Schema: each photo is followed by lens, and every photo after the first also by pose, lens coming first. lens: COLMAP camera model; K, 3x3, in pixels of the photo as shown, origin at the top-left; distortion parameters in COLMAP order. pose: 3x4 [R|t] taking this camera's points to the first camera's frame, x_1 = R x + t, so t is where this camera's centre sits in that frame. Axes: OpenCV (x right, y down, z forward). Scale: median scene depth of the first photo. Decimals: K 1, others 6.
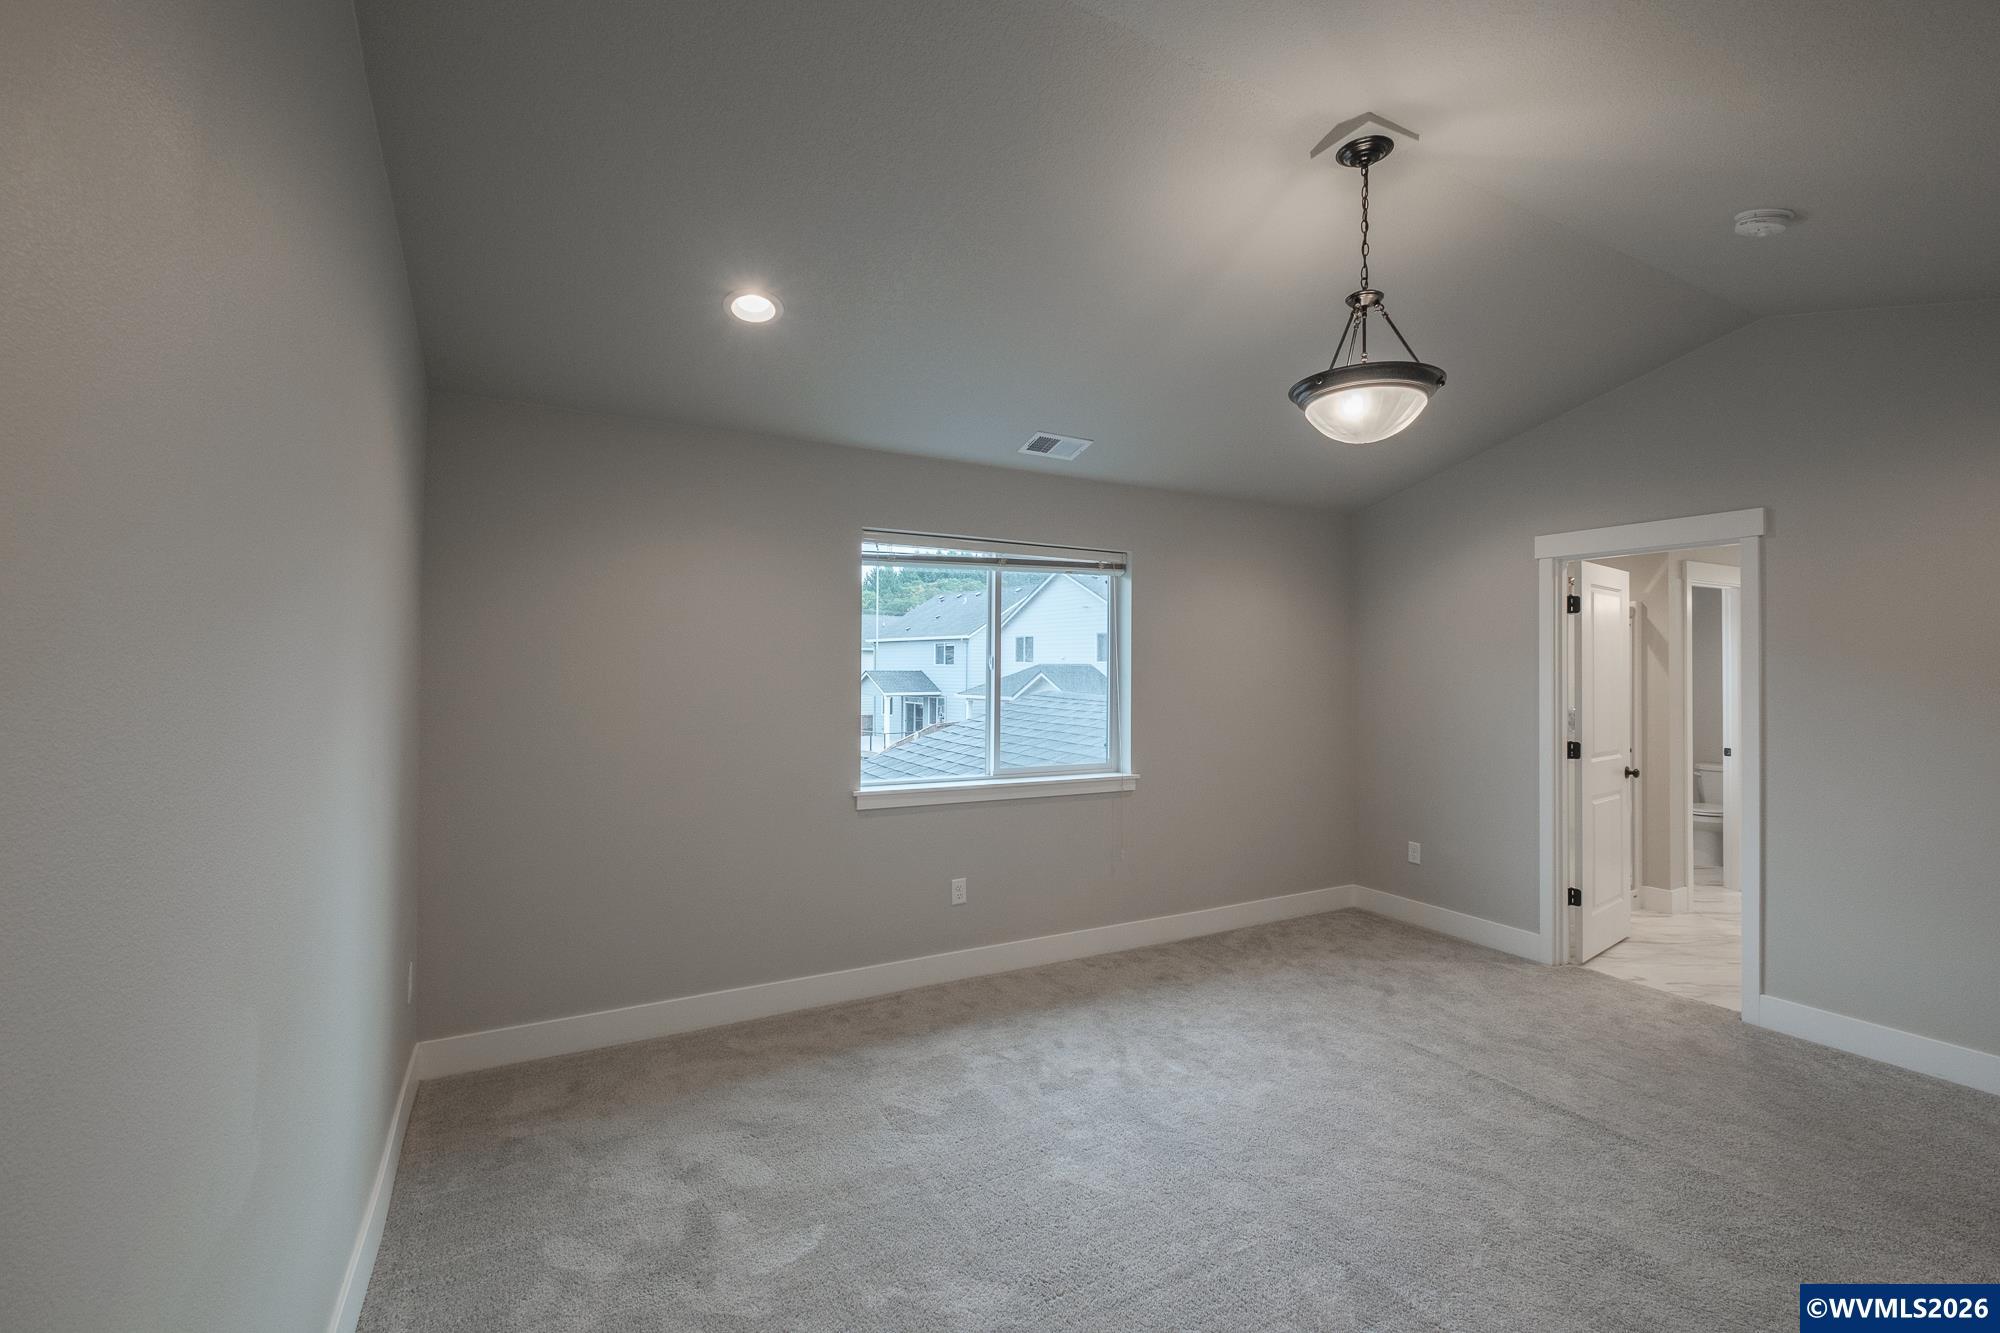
lens RADIAL K [[867.7, 0, 1007.3], [0, 867.7, 663.6], [0, 0, 1]] dist [-0.007325, -0.002828]
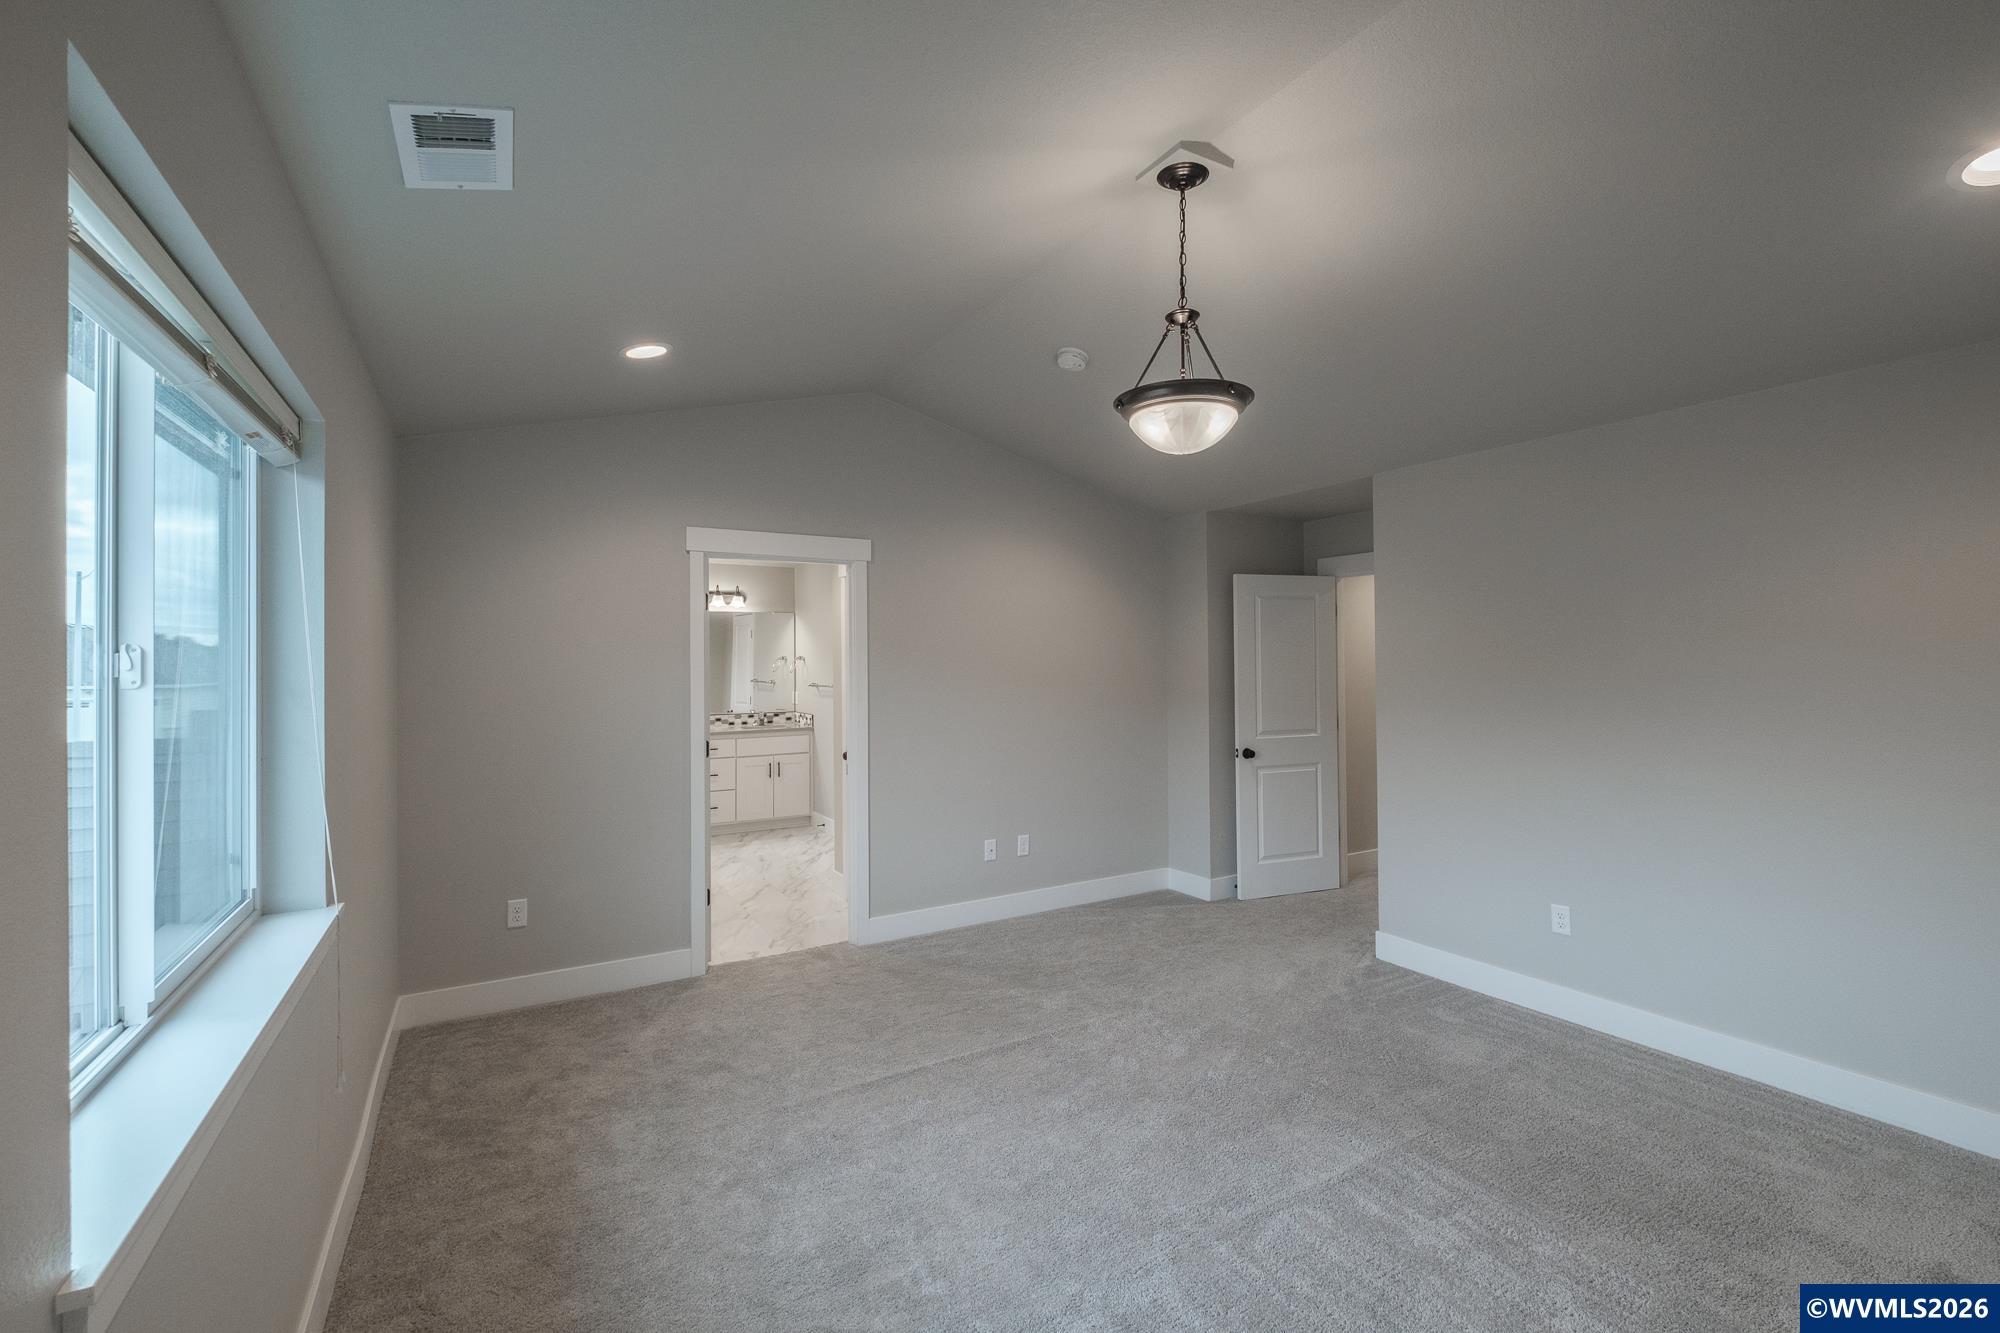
lens RADIAL K [[867.7, 0, 1013.9], [0, 867.7, 655.6], [0, 0, 1]] dist [-0.007325, -0.002828]
pose [[-0.053558, 0.001633, 0.998563, -0.370015], [0.000973, 0.999998, -0.001583, -0.004801], [-0.998564, 0.000887, -0.053559, 0.739893]]
